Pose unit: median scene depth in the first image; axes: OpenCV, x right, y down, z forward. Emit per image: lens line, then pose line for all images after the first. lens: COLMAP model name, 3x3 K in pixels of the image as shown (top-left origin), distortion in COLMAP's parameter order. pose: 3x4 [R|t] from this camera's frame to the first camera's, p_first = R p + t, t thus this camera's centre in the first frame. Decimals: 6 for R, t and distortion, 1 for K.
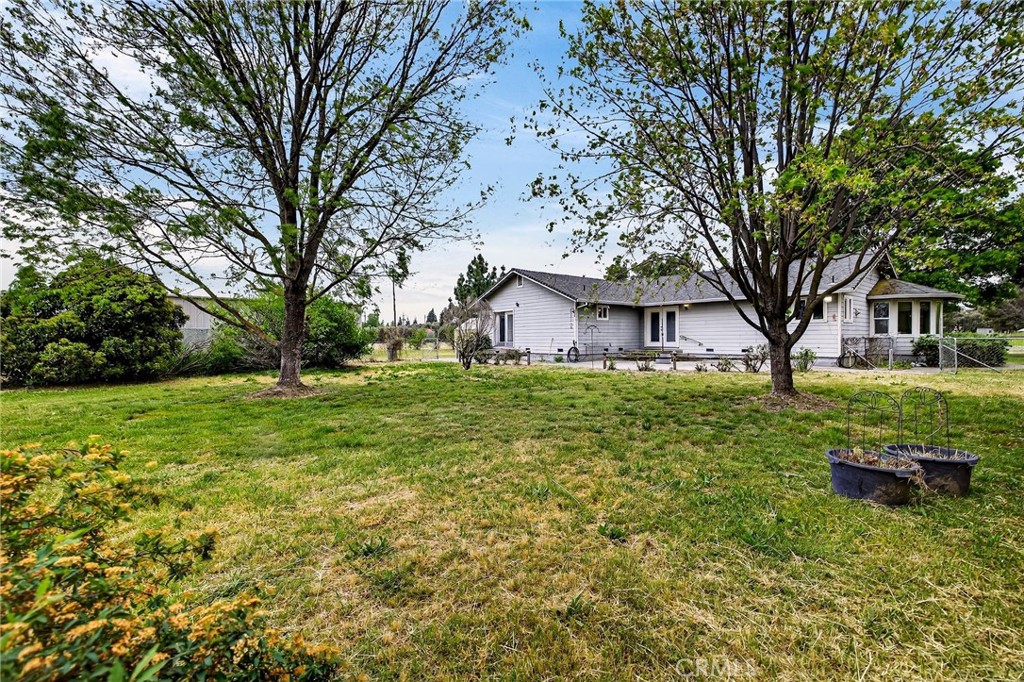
lens RADIAL K [[426.1, 0, 510.9], [0, 426.1, 335.9], [0, 0, 1]] dist [0.002397, 0.000075]
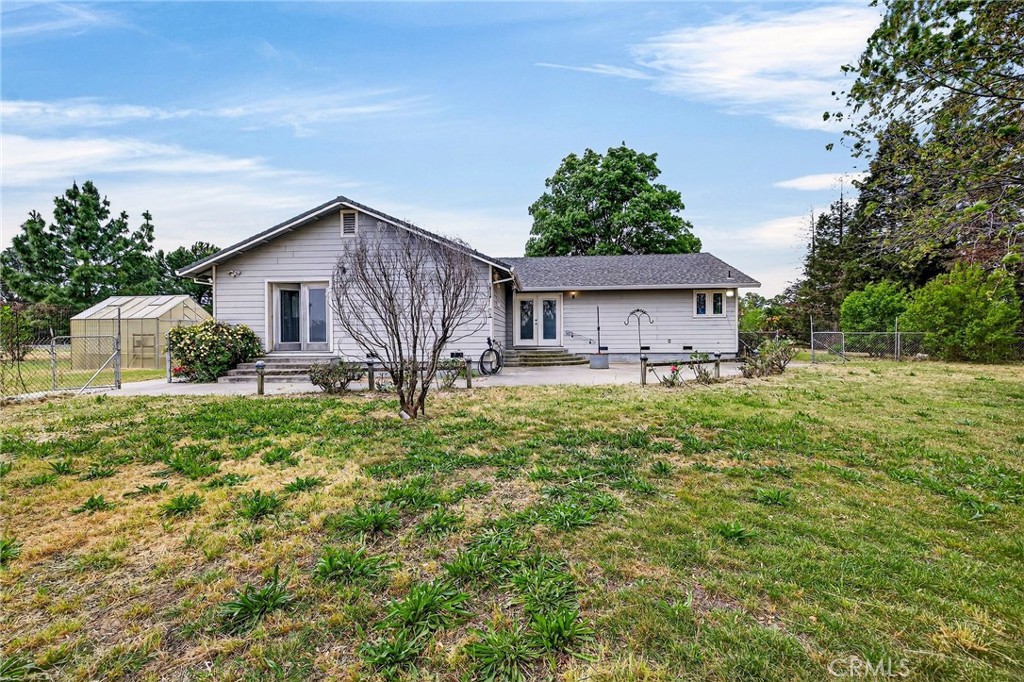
lens RADIAL K [[426.1, 0, 510.9], [0, 426.1, 335.9], [0, 0, 1]] dist [0.002397, 0.000075]
pose [[0.678016, 0.002690, 0.735042, -0.210286], [-0.000791, 0.999995, -0.002930, 0.009008], [-0.735046, 0.001405, 0.678015, 0.465864]]
